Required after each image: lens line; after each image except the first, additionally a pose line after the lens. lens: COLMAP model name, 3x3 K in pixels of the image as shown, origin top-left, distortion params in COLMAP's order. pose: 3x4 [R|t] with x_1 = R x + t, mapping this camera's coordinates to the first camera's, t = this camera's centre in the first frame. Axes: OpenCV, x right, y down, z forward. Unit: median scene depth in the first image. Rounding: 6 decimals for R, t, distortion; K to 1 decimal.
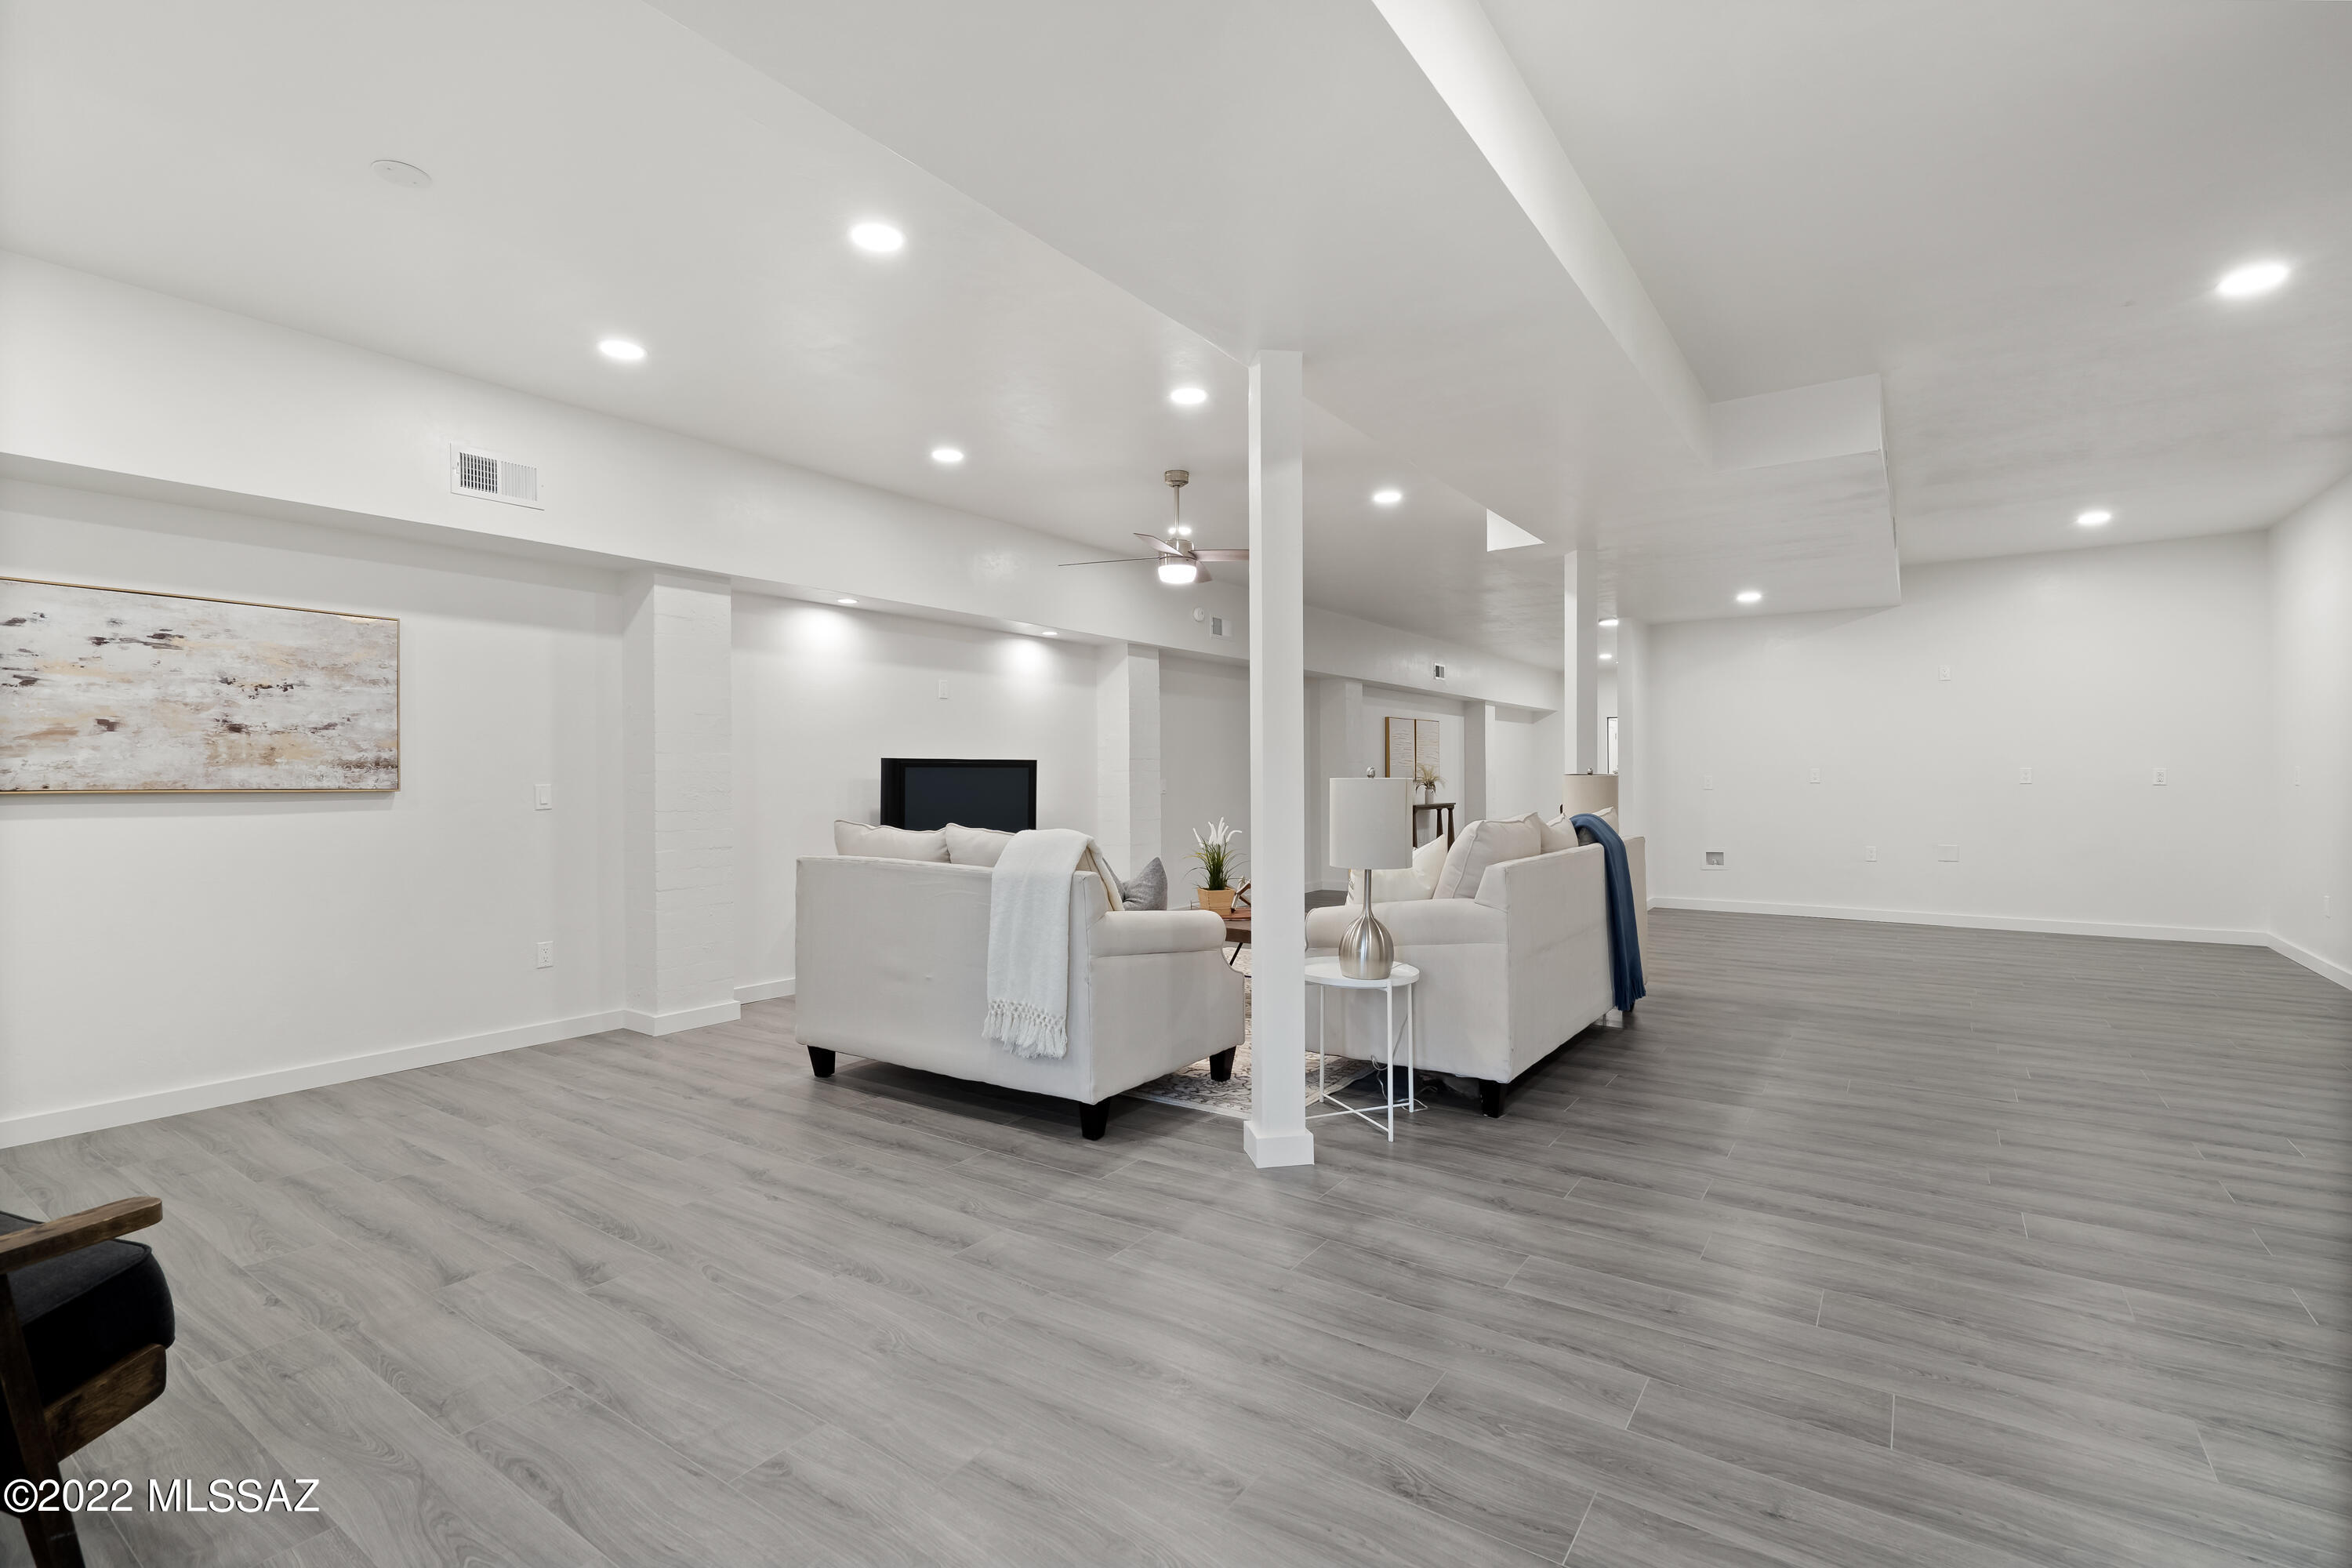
lens RADIAL K [[1094.2, 0, 1183.7], [0, 1094.2, 779.8], [0, 0, 1]] dist [-0.007524, 0.003368]
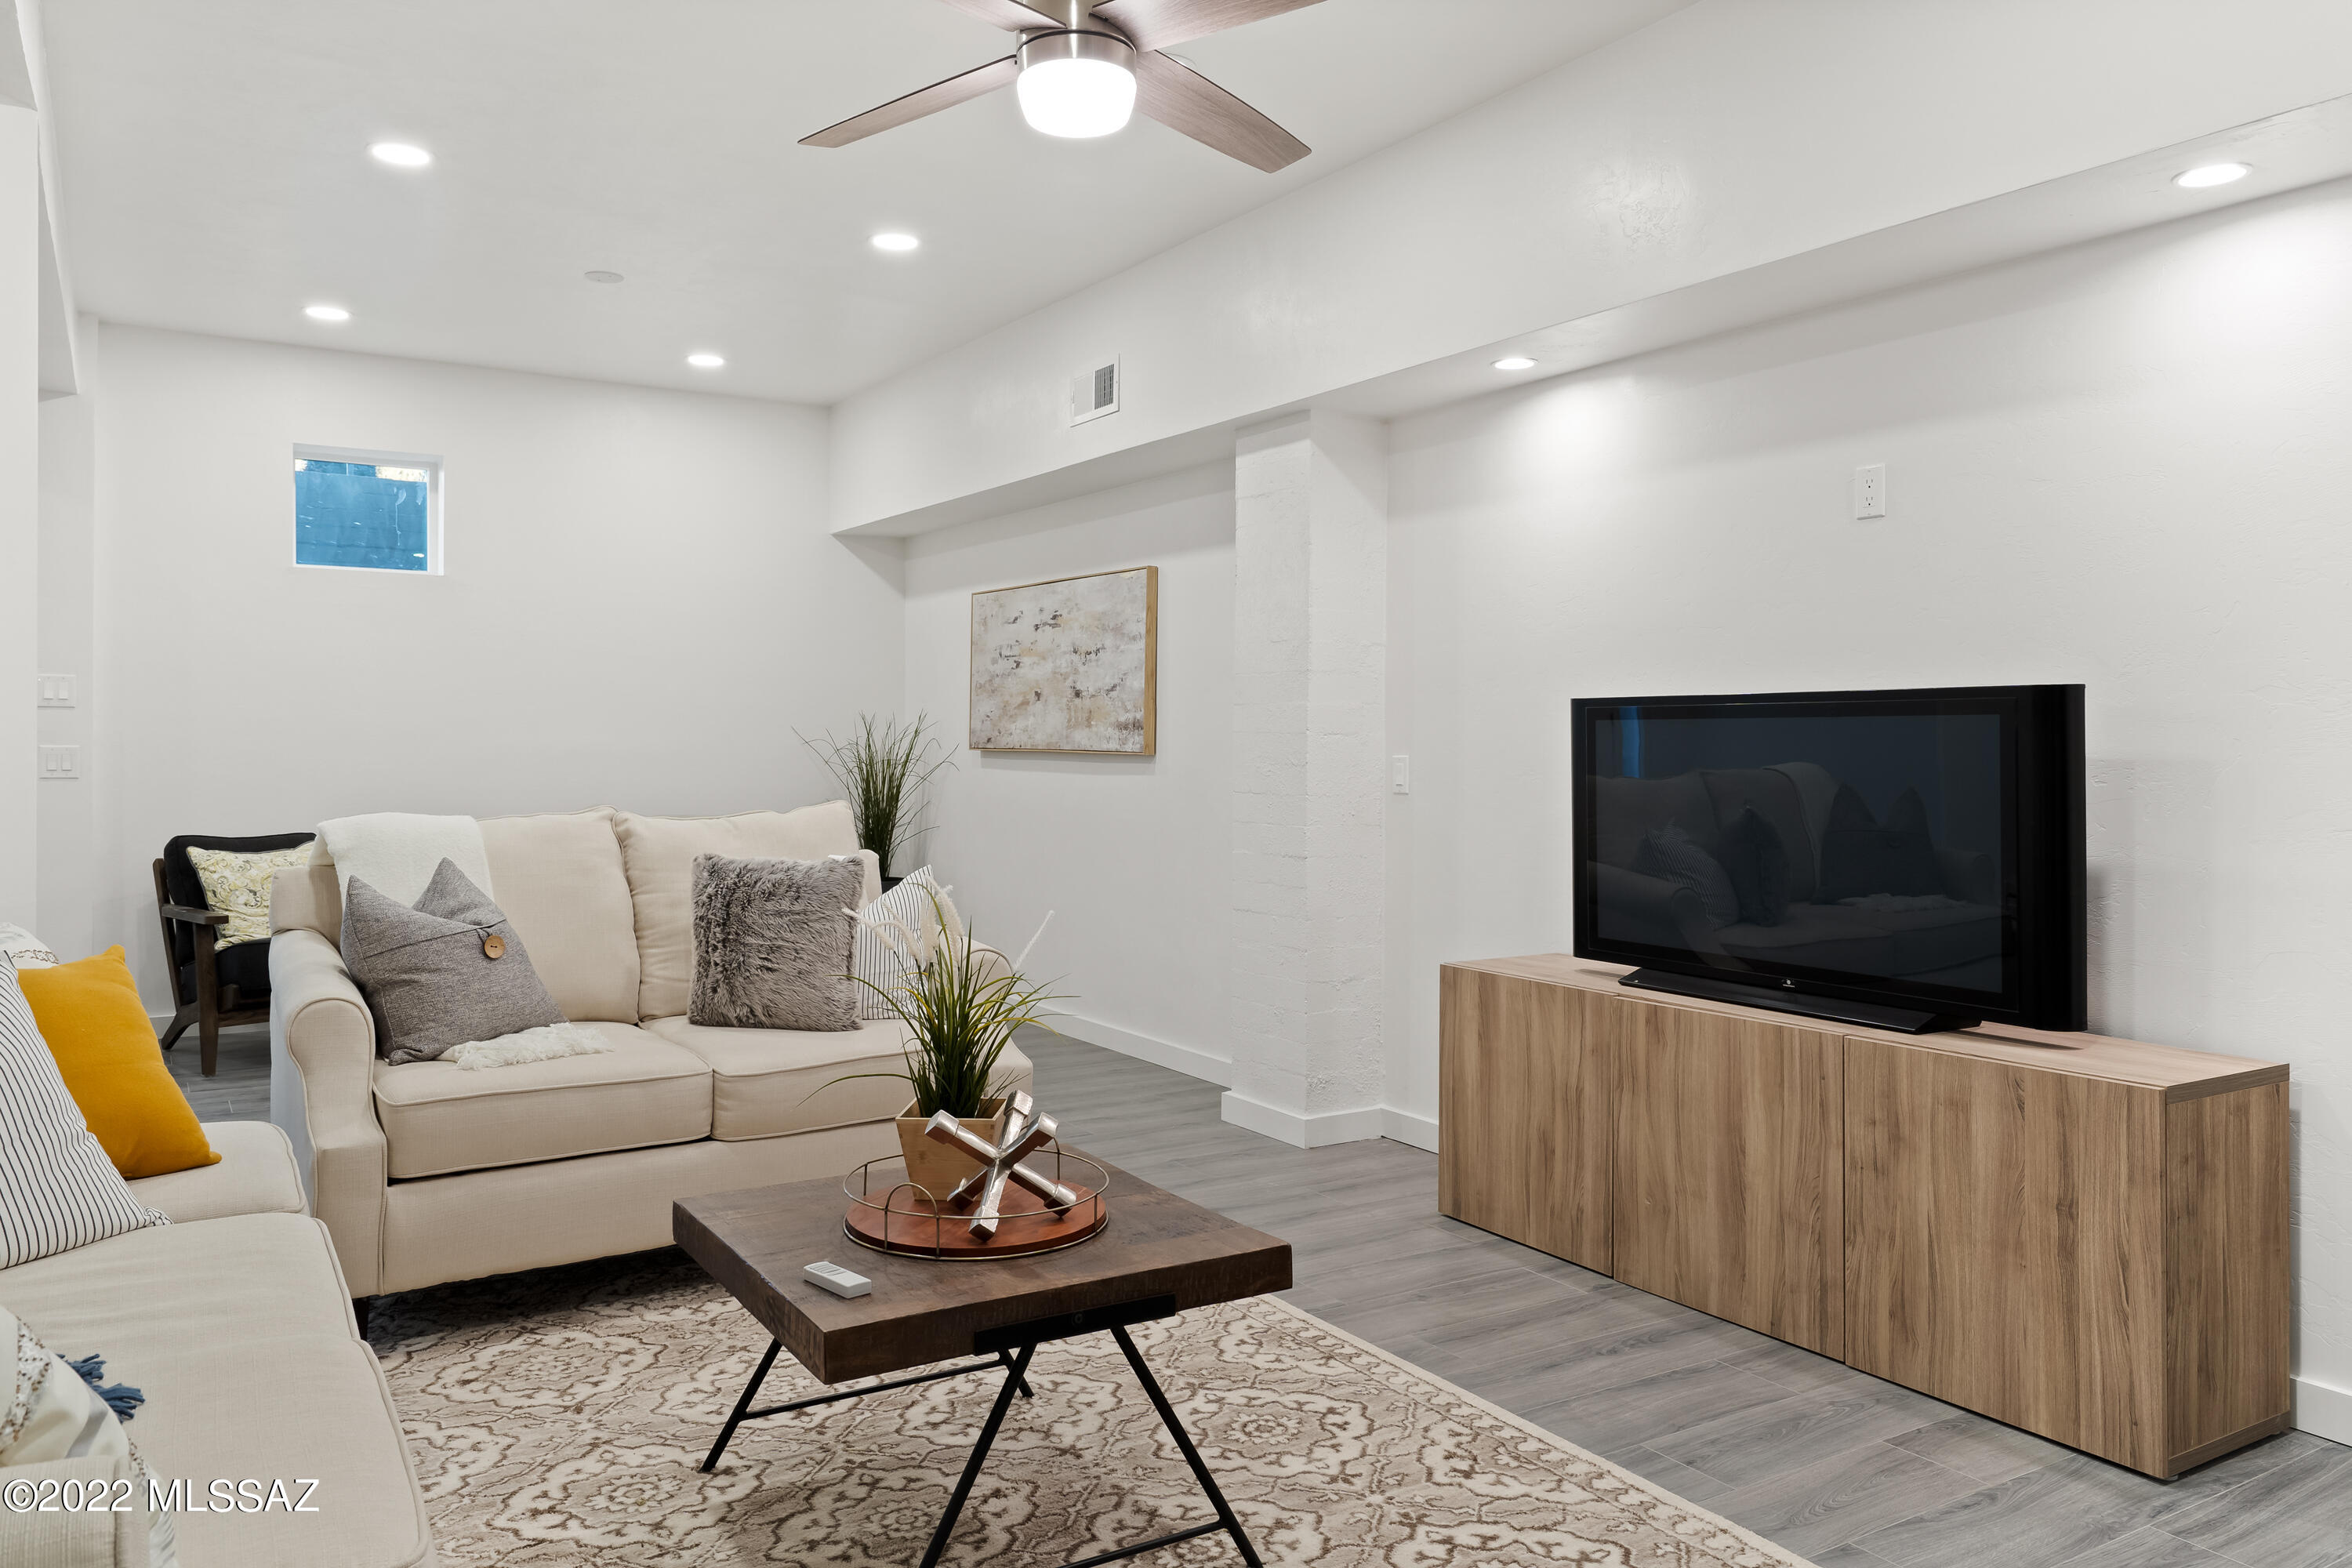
lens RADIAL K [[1647.3, 0, 1170.2], [0, 1647.3, 755.8], [0, 0, 1]] dist [0.003614, -0.000820]
pose [[-0.403502, 0.009032, -0.914934, 0.600580], [-0.006435, 0.999899, 0.012708, -0.007184], [0.914956, 0.011015, -0.403403, 1.774604]]
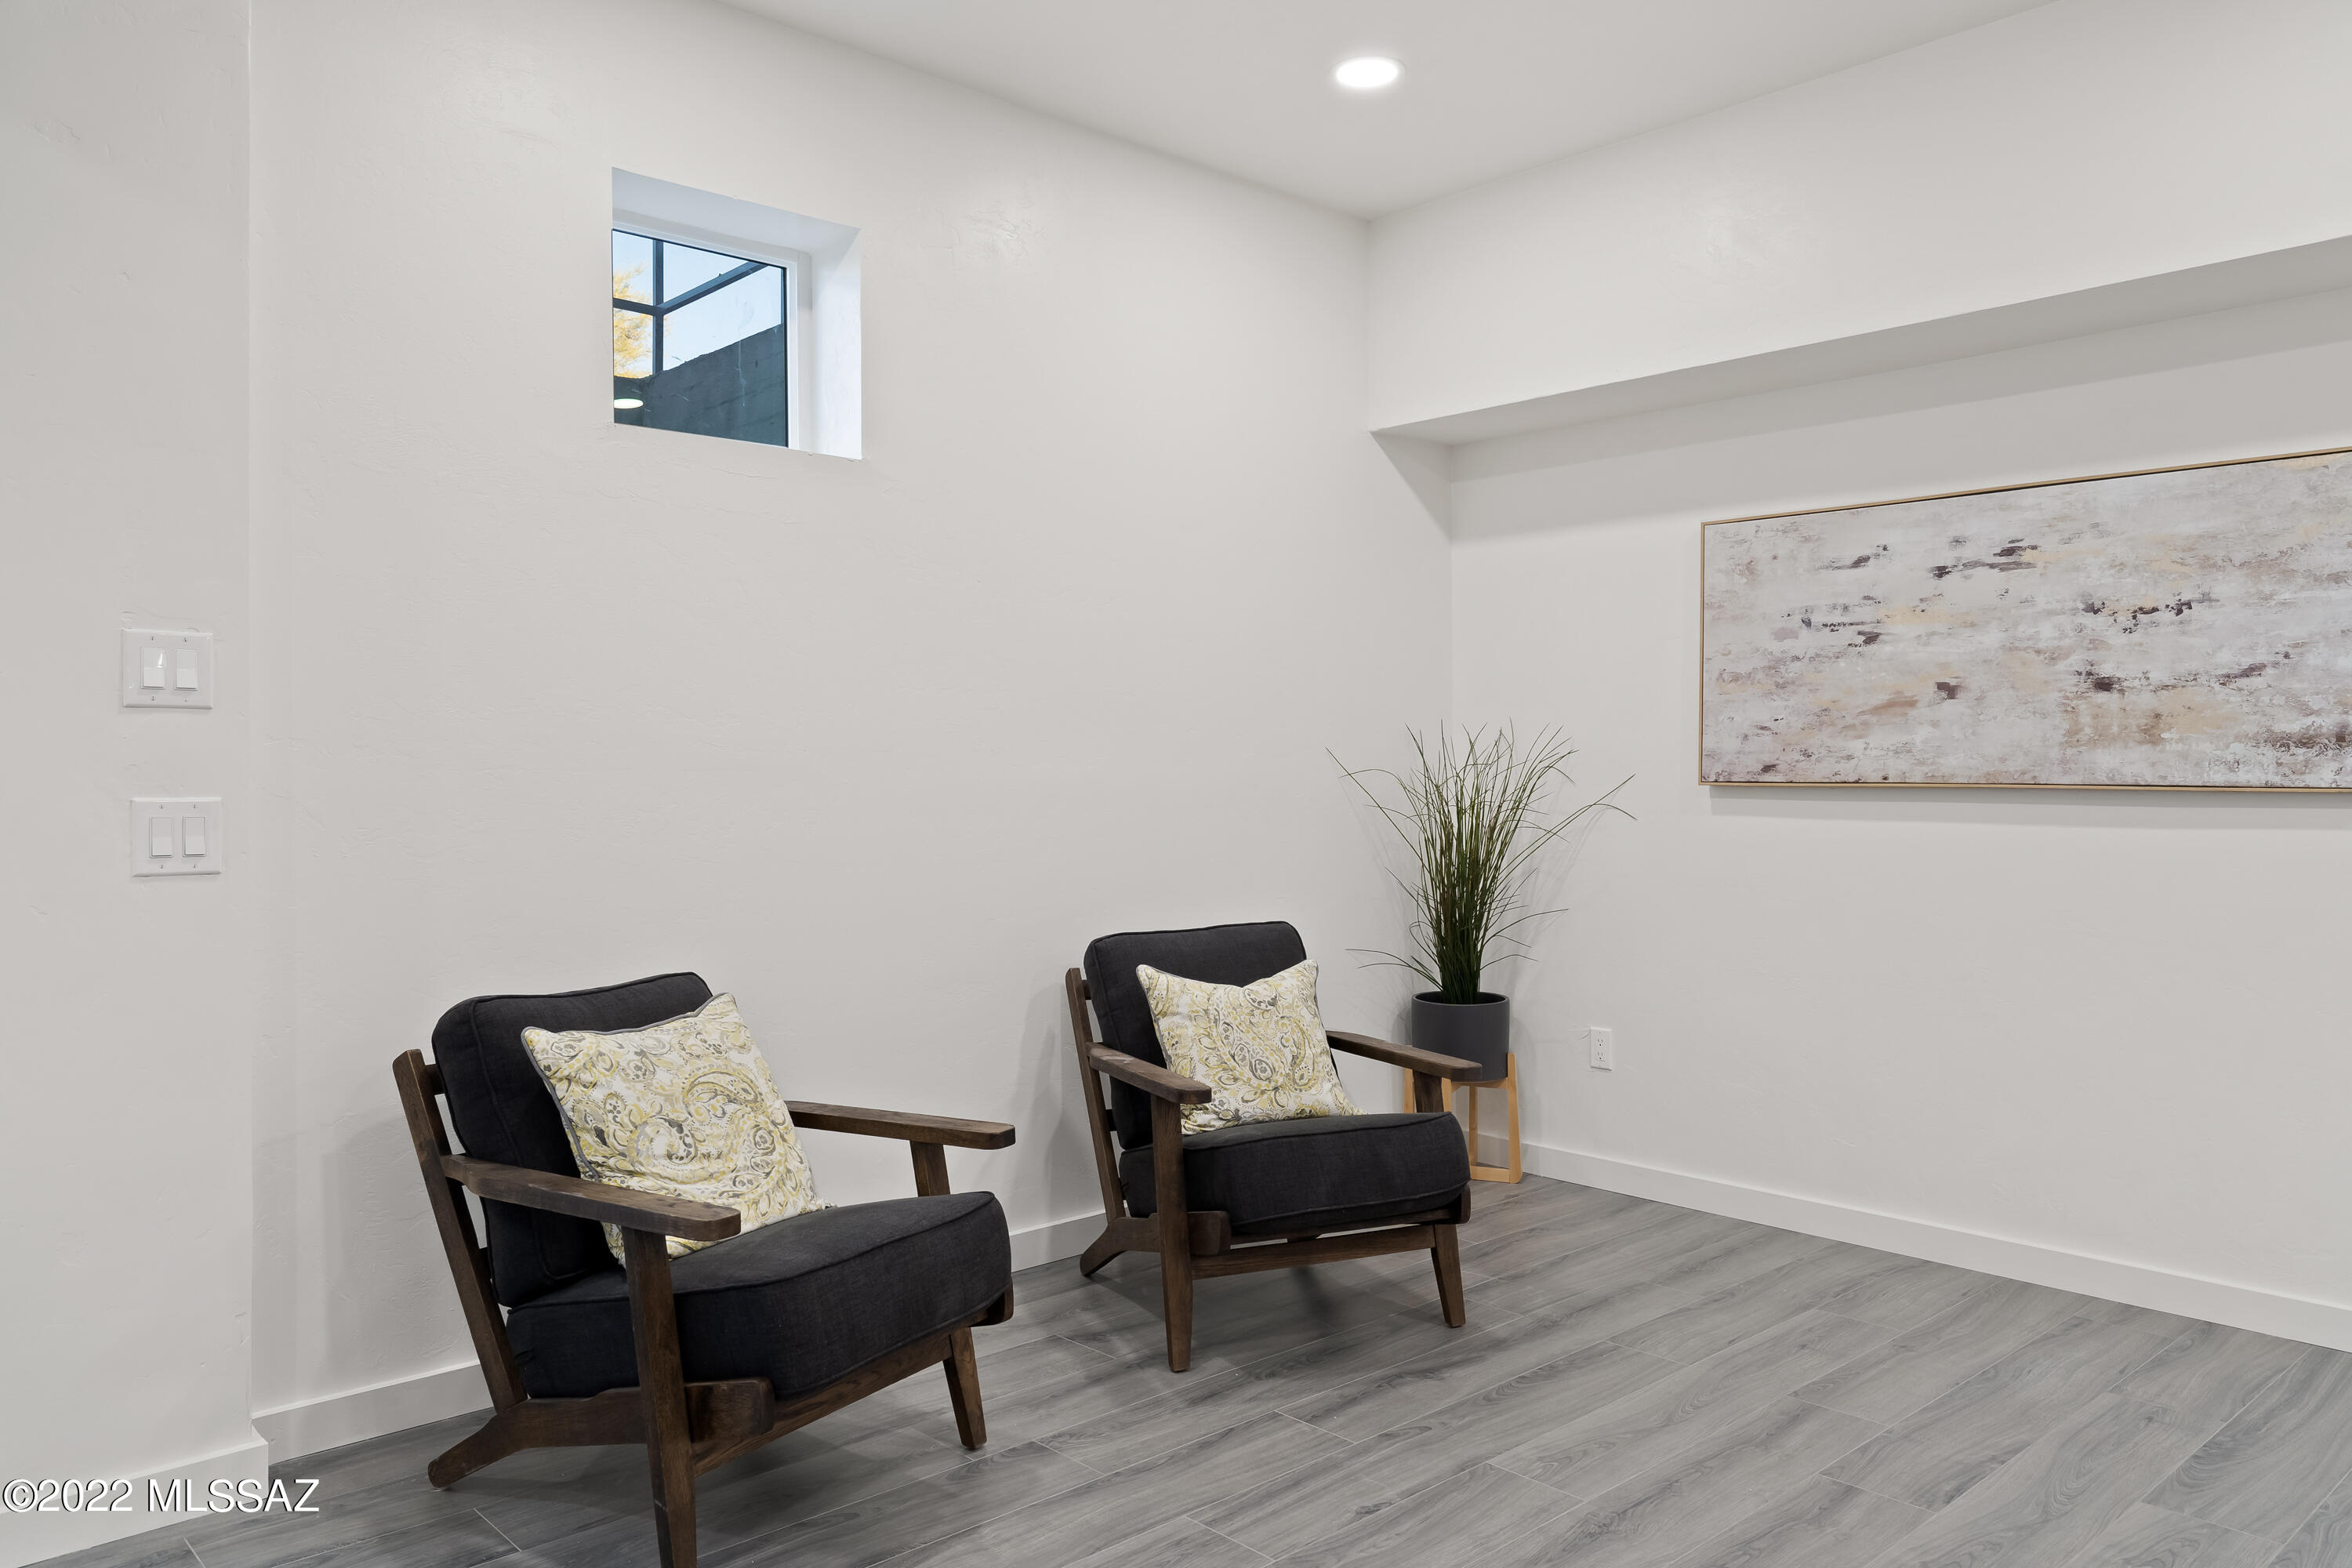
lens RADIAL K [[1647.3, 0, 1187.6], [0, 1647.3, 779.9], [0, 0, 1]] dist [0.003614, -0.000820]
pose [[-0.227748, 0.010722, -0.973661, 0.146285], [0.000589, 0.999941, 0.010873, -0.004269], [0.973720, 0.001903, -0.227741, 0.723748]]
